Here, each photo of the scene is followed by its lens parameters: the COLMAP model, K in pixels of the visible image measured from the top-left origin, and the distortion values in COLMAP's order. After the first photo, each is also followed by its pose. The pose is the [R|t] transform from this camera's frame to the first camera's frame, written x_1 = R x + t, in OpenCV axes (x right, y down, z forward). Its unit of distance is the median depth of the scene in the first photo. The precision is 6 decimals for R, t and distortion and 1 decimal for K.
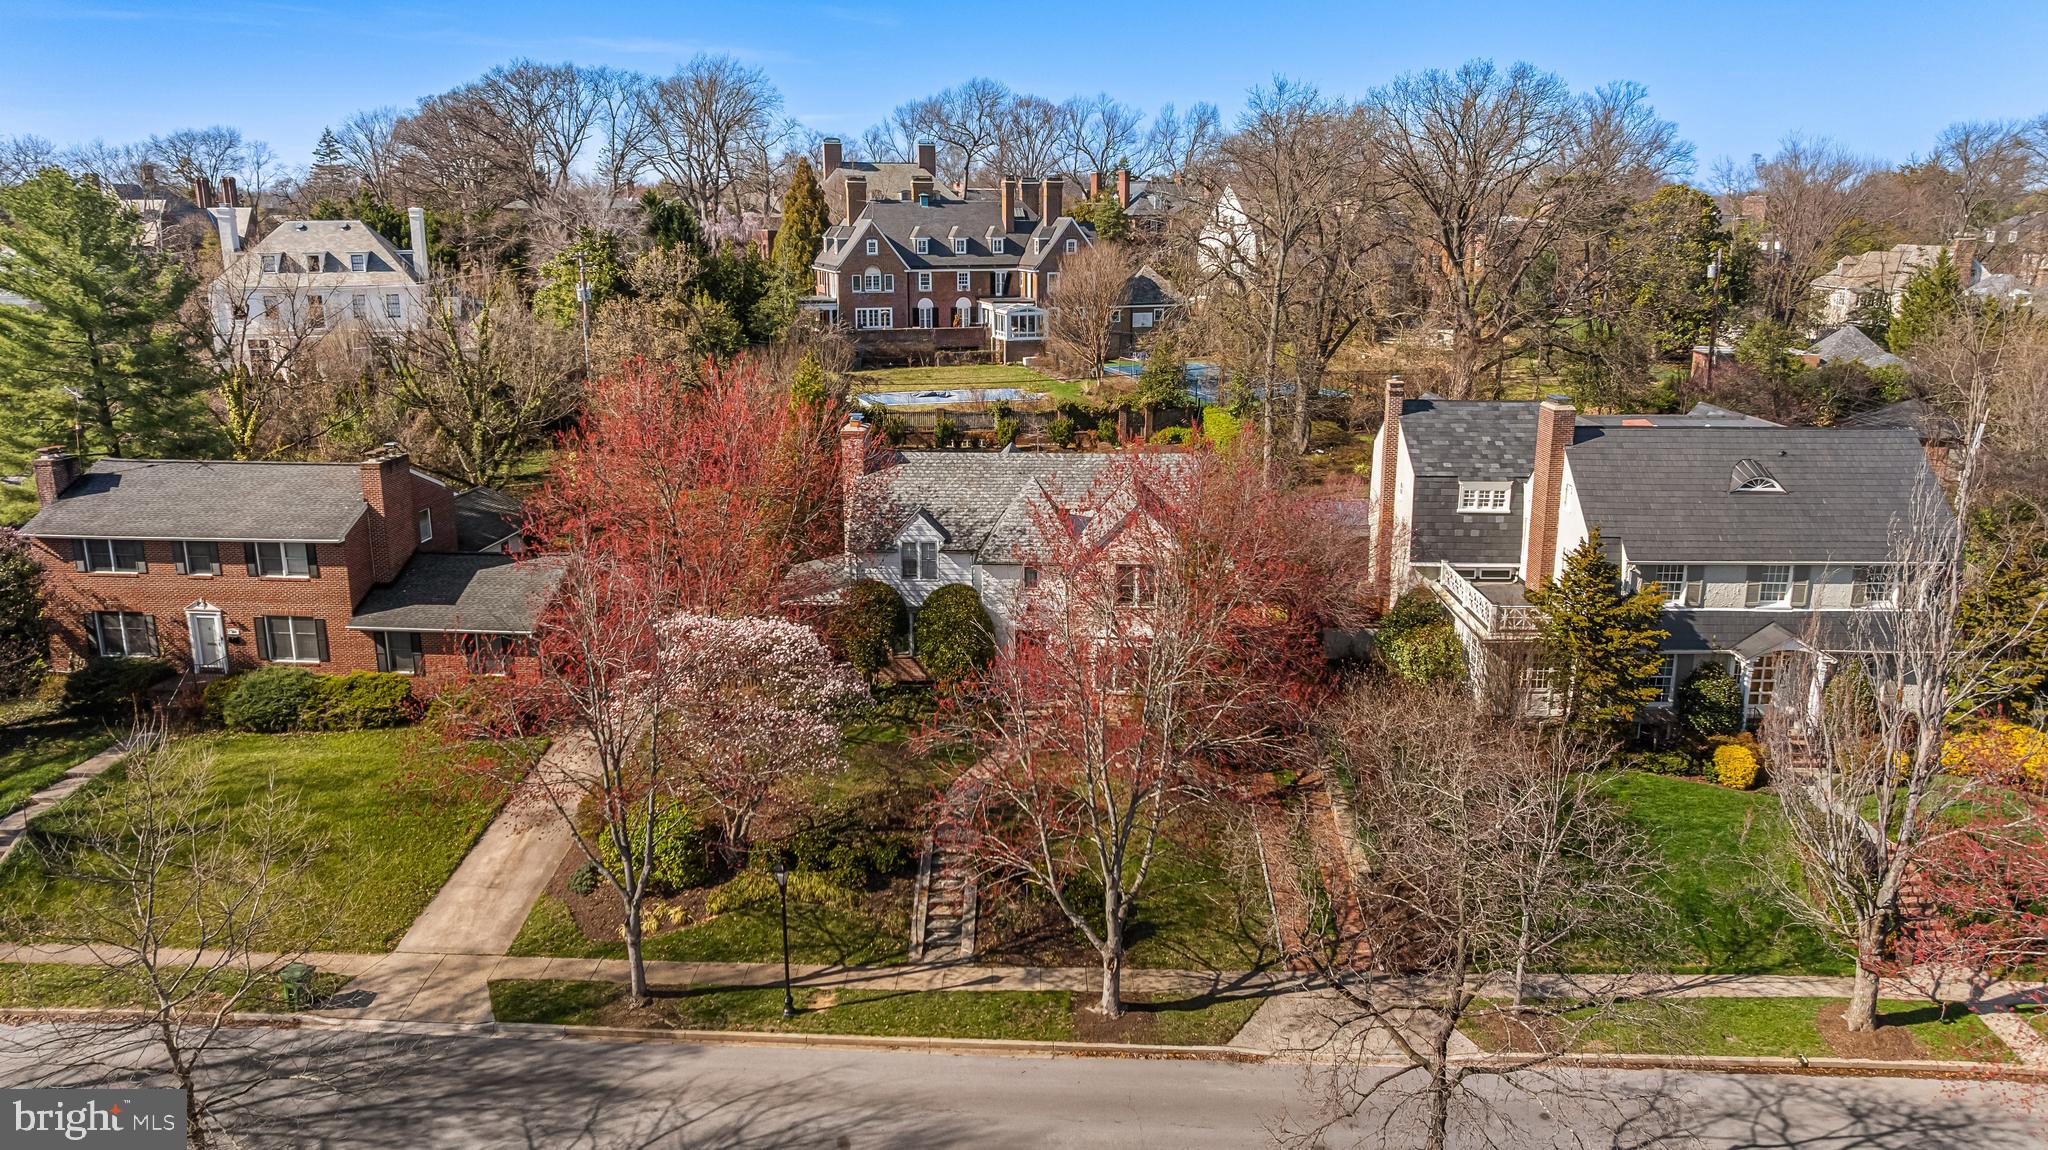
lens RADIAL K [[1434.6, 0, 1024.0], [0, 1434.6, 575.0], [0, 0, 1]] dist [-0.022311, -0.000509]
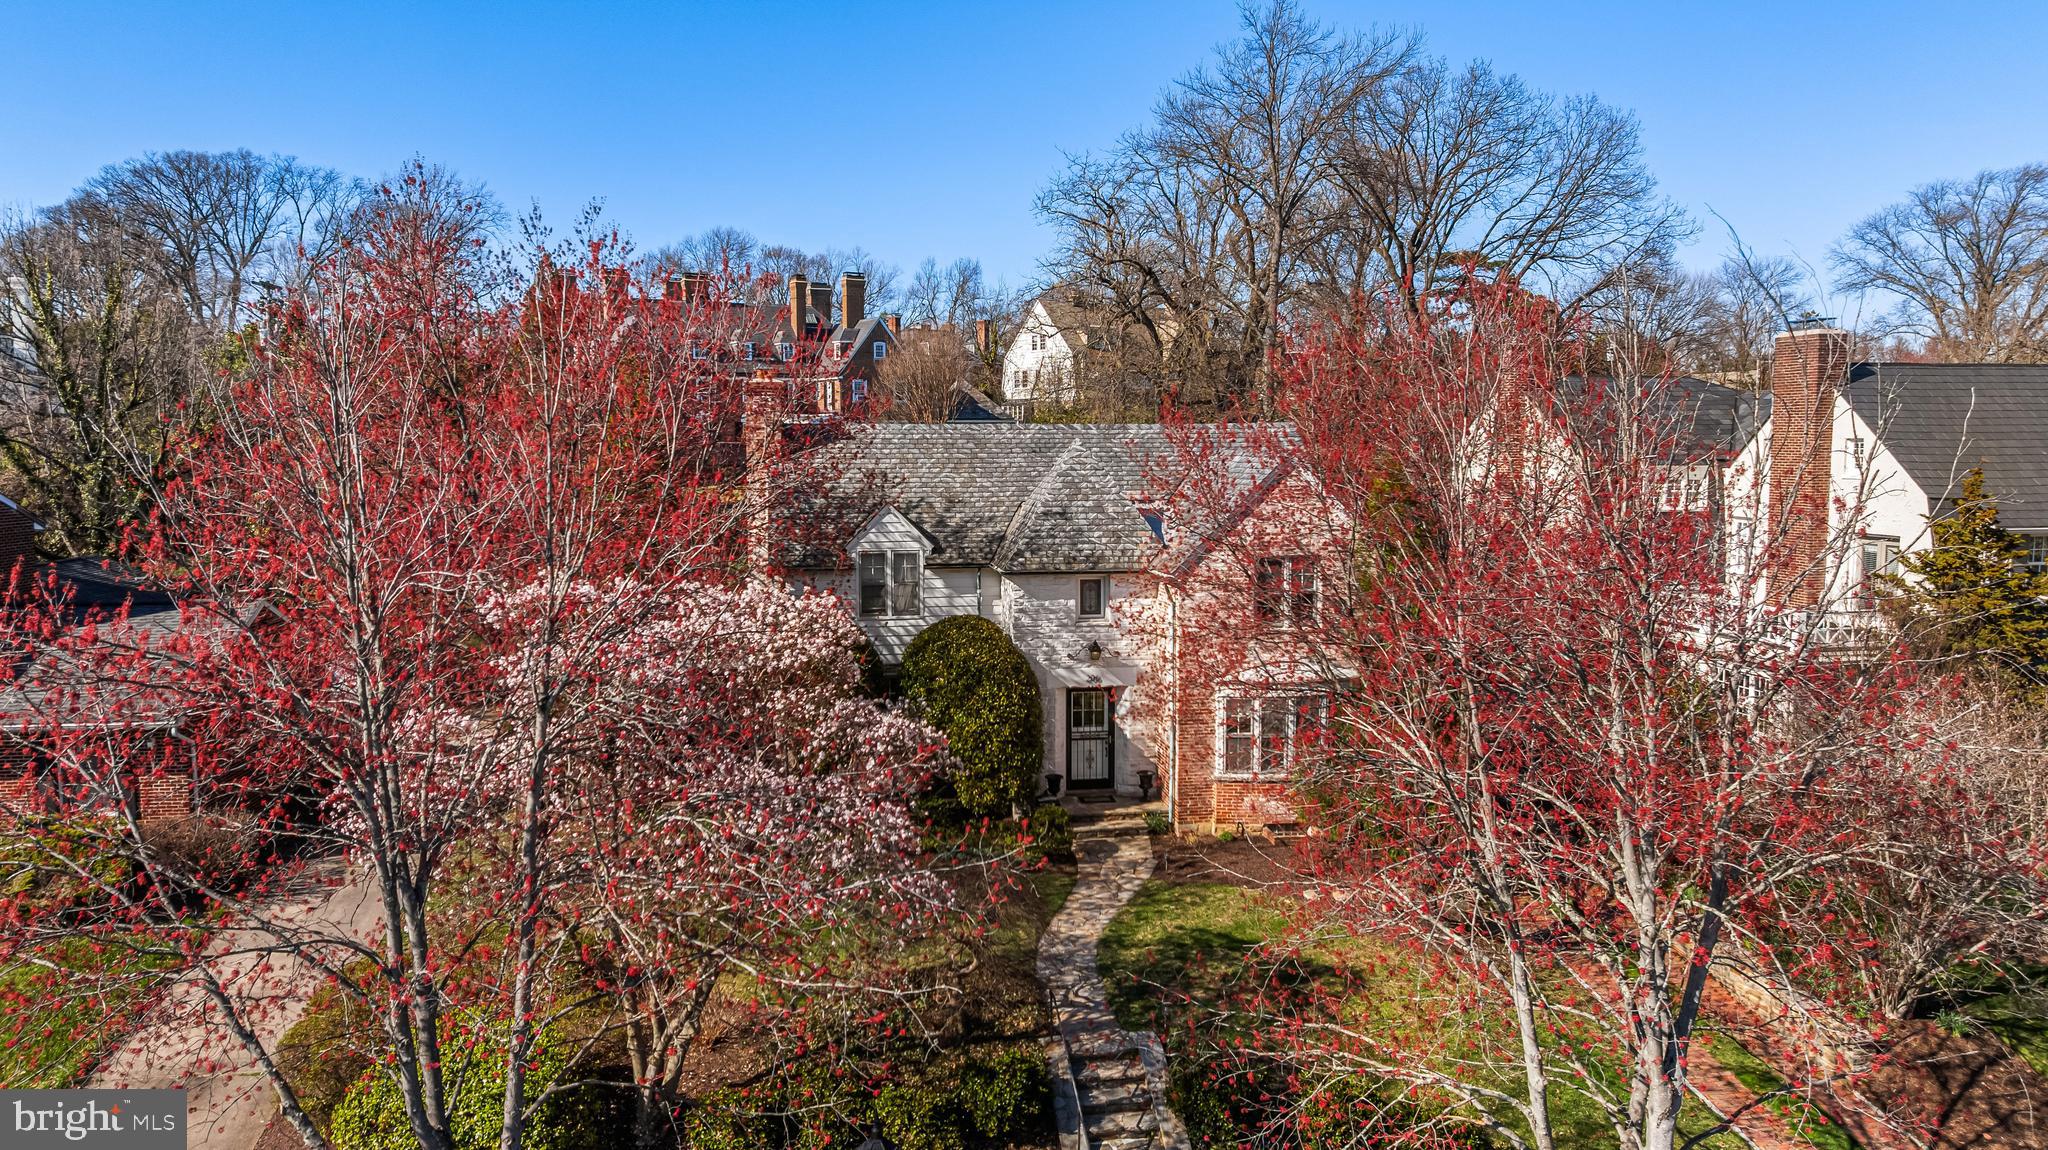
lens RADIAL K [[1434.6, 0, 1024.0], [0, 1434.6, 575.0], [0, 0, 1]] dist [-0.022311, -0.000509]
pose [[0.978700, -0.021297, 0.204187, -0.155267], [0.051958, 0.987919, -0.146003, 0.084310], [-0.198610, 0.153502, 0.967983, 0.454735]]
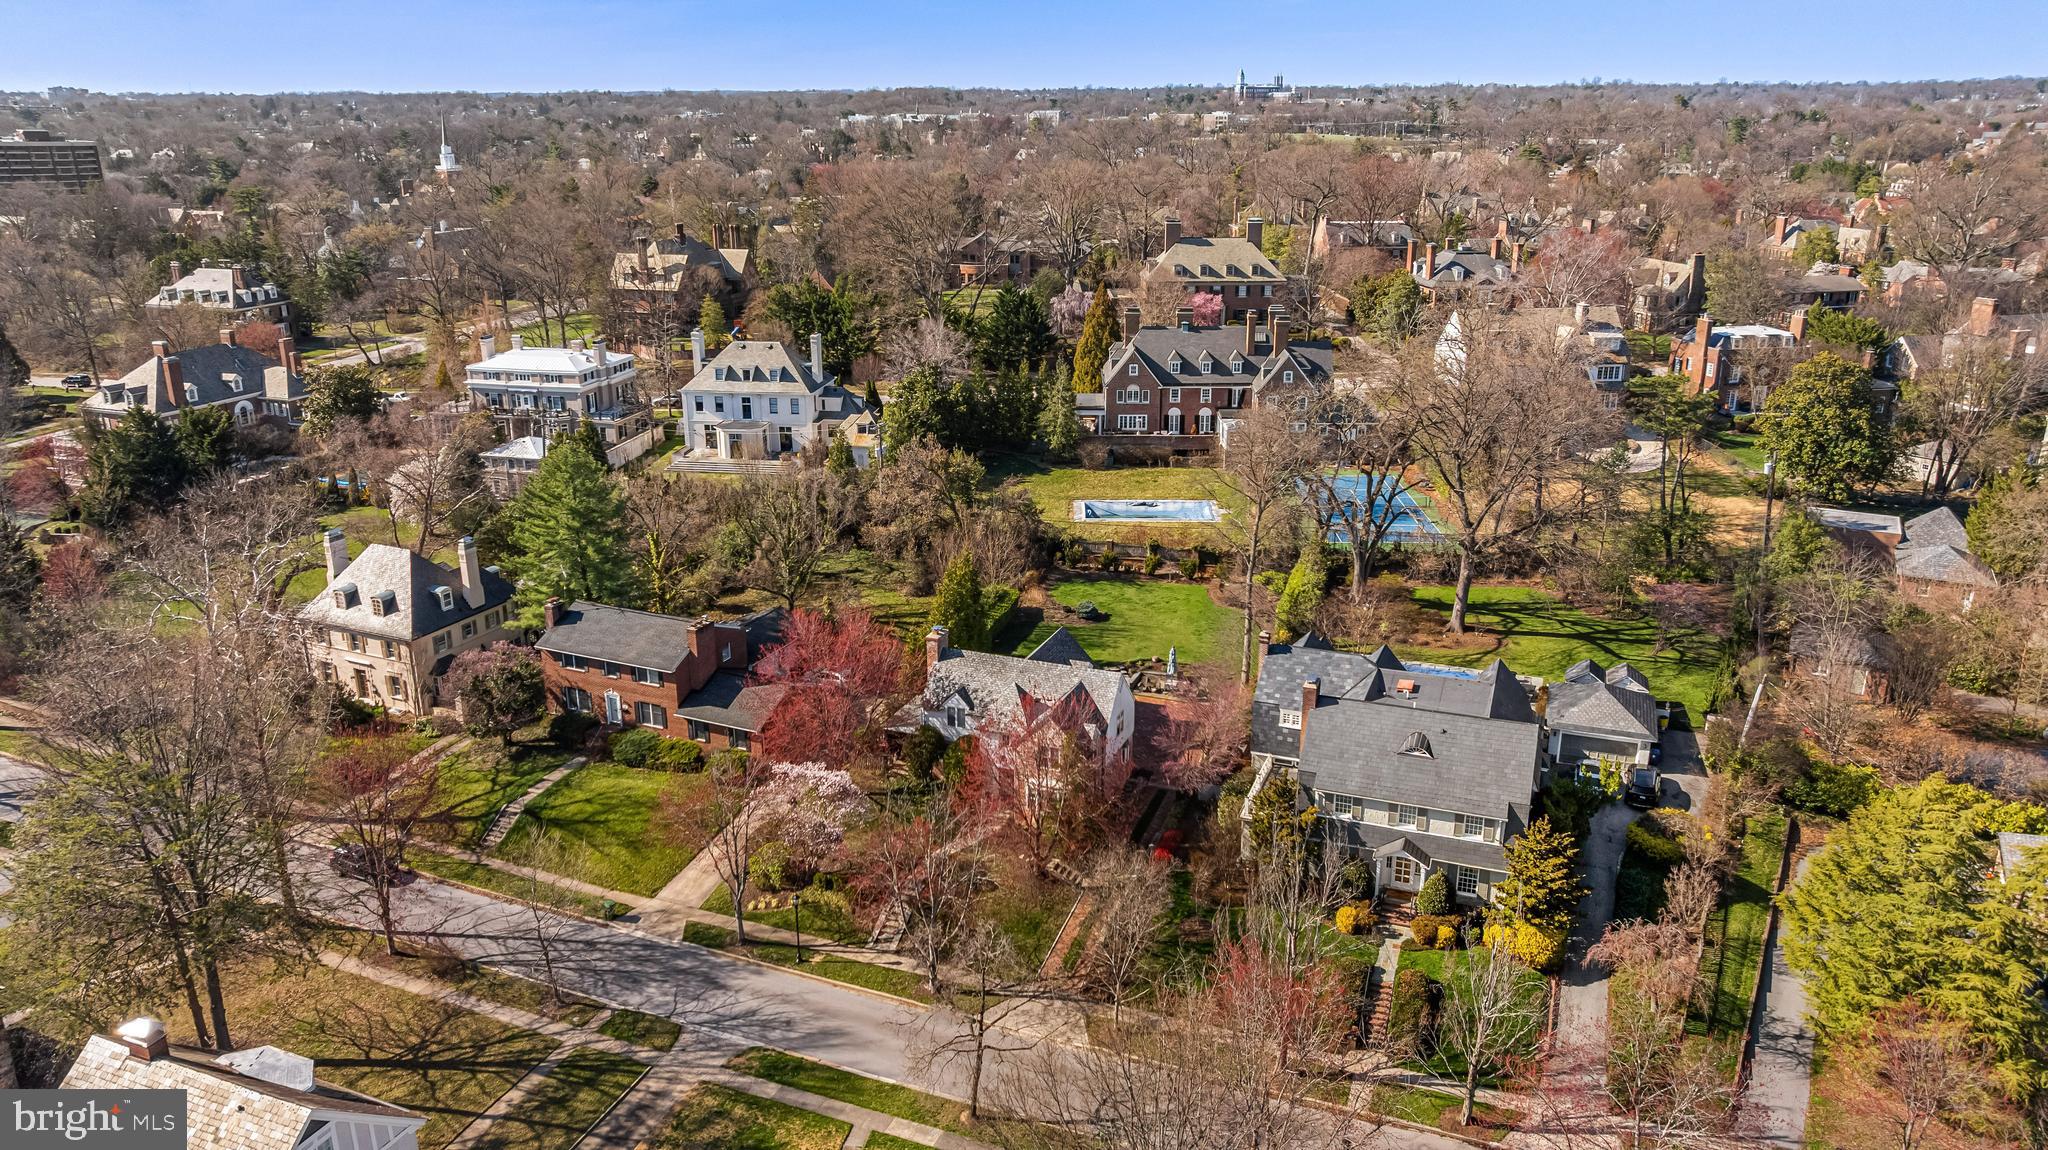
lens RADIAL K [[1433.4, 0, 1024.0], [0, 1433.4, 575.0], [0, 0, 1]] dist [-0.018001, 0.003857]
pose [[0.940114, 0.101862, -0.325284, 0.627970], [-0.076876, 0.993079, 0.088798, -0.388563], [0.332078, -0.058474, 0.941438, -0.708196]]
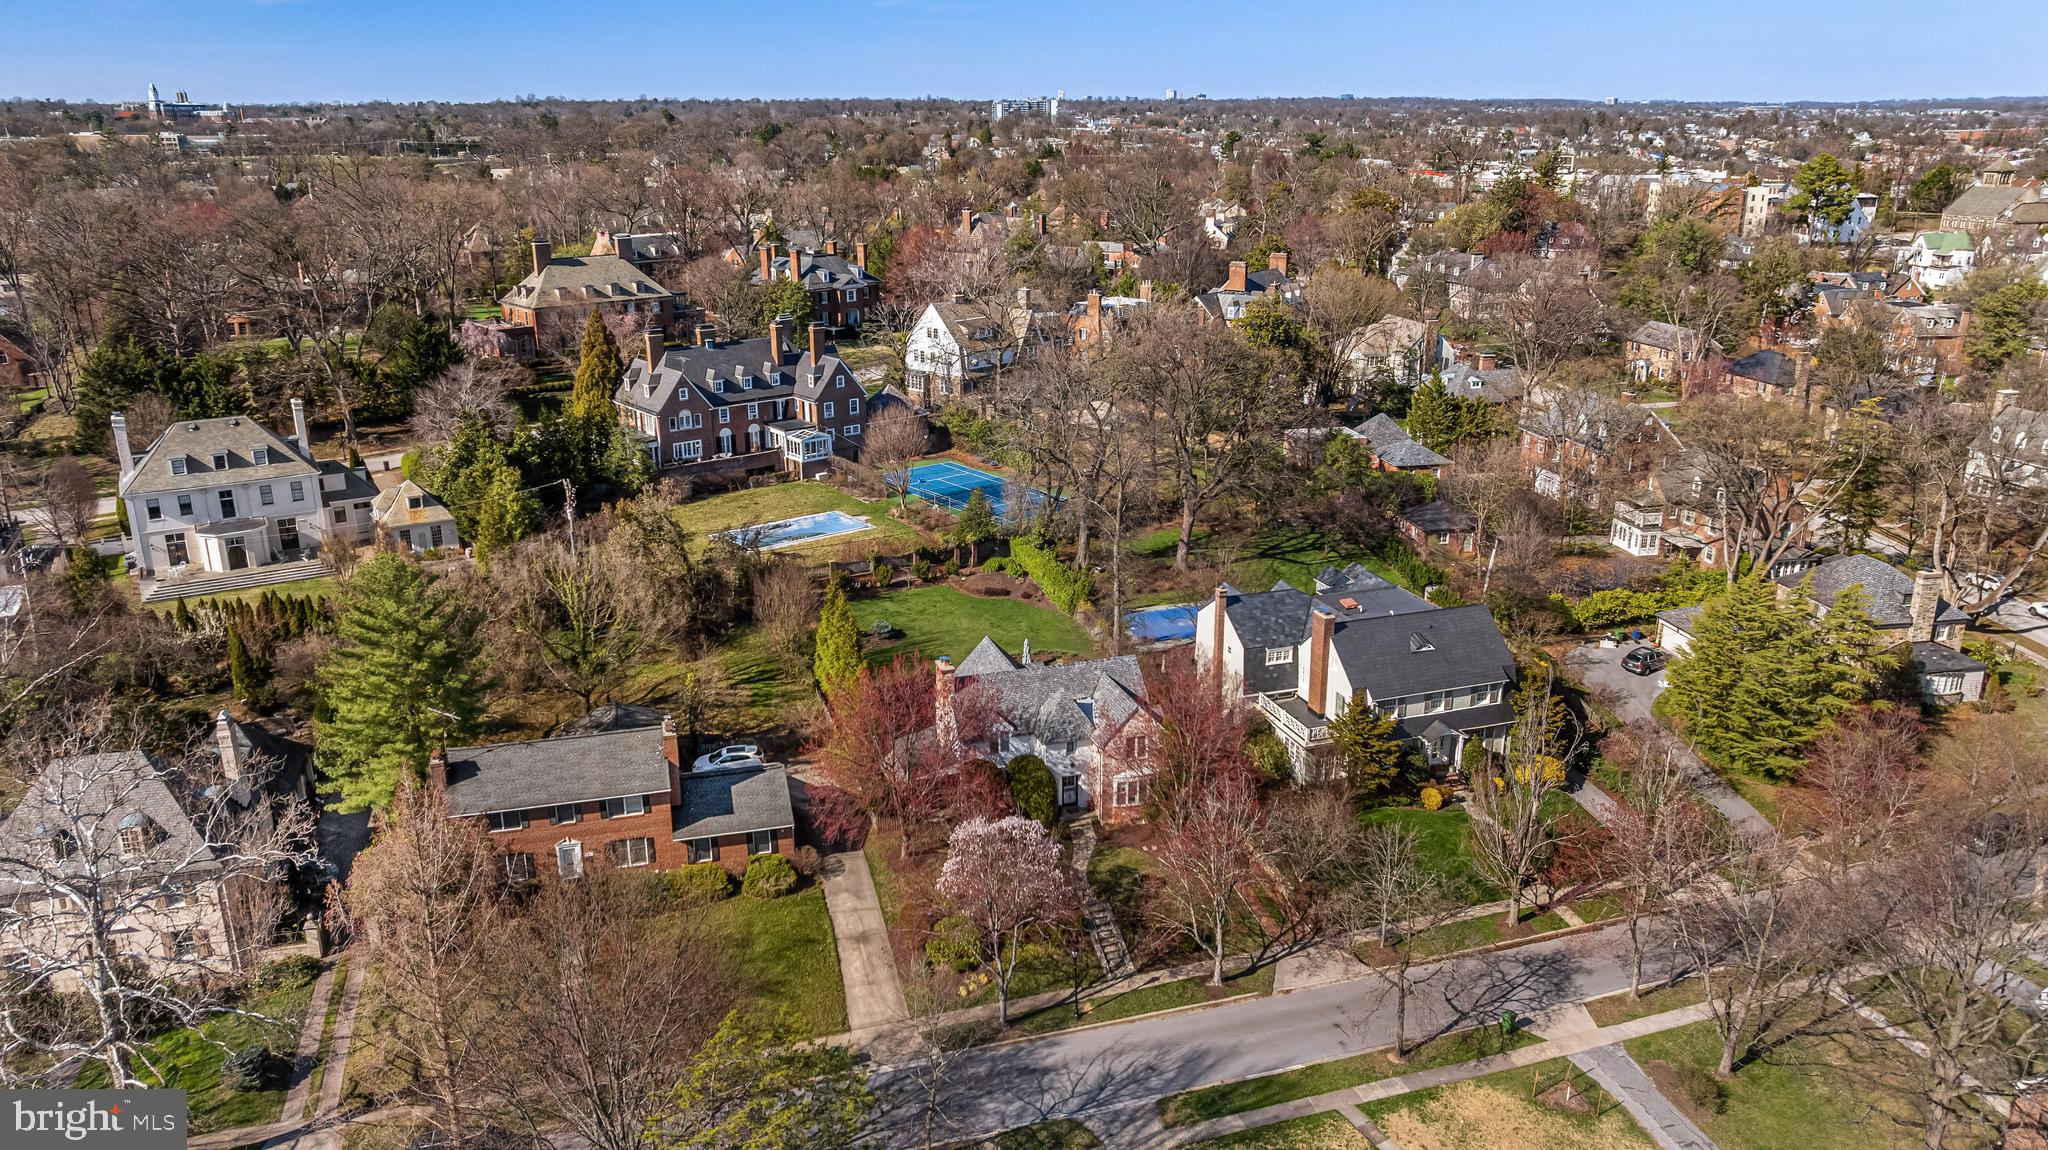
lens RADIAL K [[1434.6, 0, 1024.0], [0, 1434.6, 575.0], [0, 0, 1]] dist [-0.022311, -0.000509]
pose [[0.938577, -0.111668, 0.326503, -0.644120], [0.089627, 0.992607, 0.081839, -0.383010], [-0.333228, -0.047548, 0.941647, -0.675970]]
